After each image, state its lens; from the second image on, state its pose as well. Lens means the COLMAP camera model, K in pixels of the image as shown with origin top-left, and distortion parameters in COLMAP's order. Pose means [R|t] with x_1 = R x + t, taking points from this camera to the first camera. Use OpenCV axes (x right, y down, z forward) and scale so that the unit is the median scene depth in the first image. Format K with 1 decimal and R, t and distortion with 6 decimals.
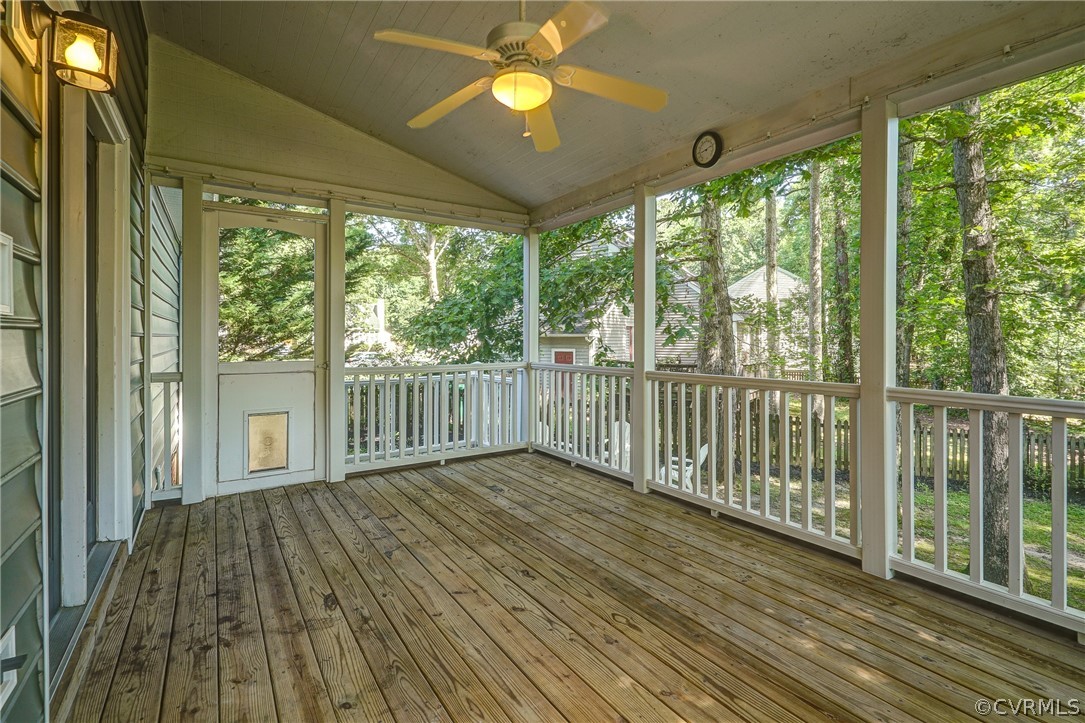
lens RADIAL K [[499.0, 0, 551.4], [0, 499.0, 335.4], [0, 0, 1]] dist [-0.001259, 0.001194]
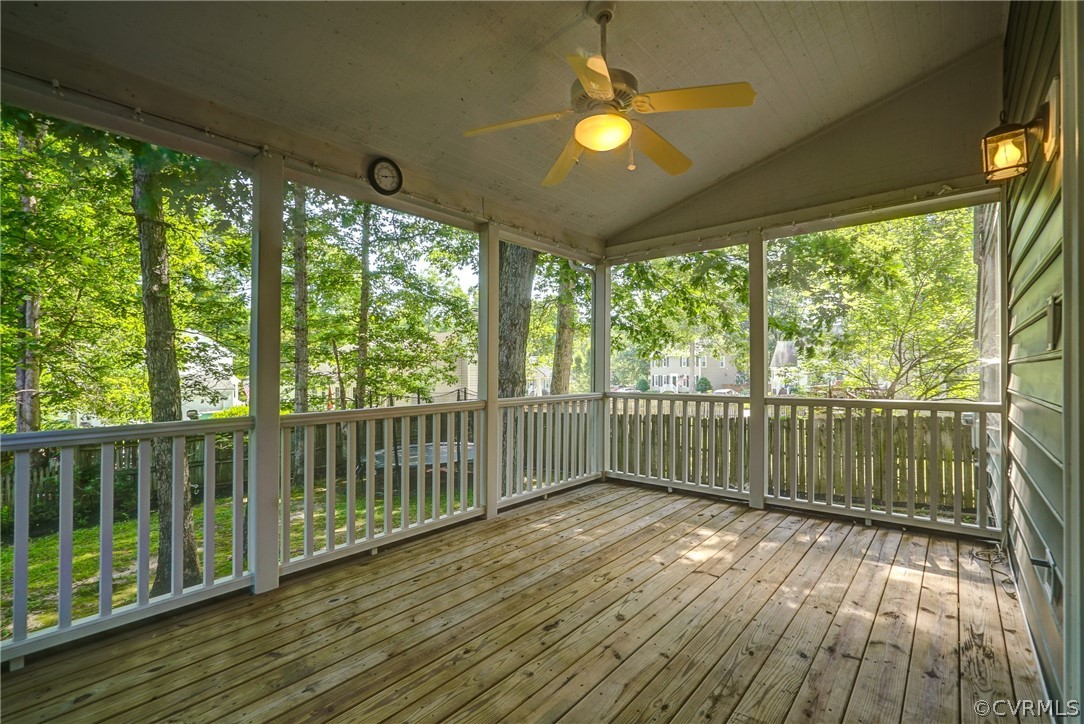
lens RADIAL K [[498.5, 0, 542.4], [0, 498.5, 366.9], [0, 0, 1]] dist [-0.001259, 0.001194]
pose [[-0.274970, 0.008828, 0.961412, -0.821050], [-0.002208, 0.999949, -0.009813, 0.008143], [-0.961450, -0.004821, -0.274936, 1.121413]]
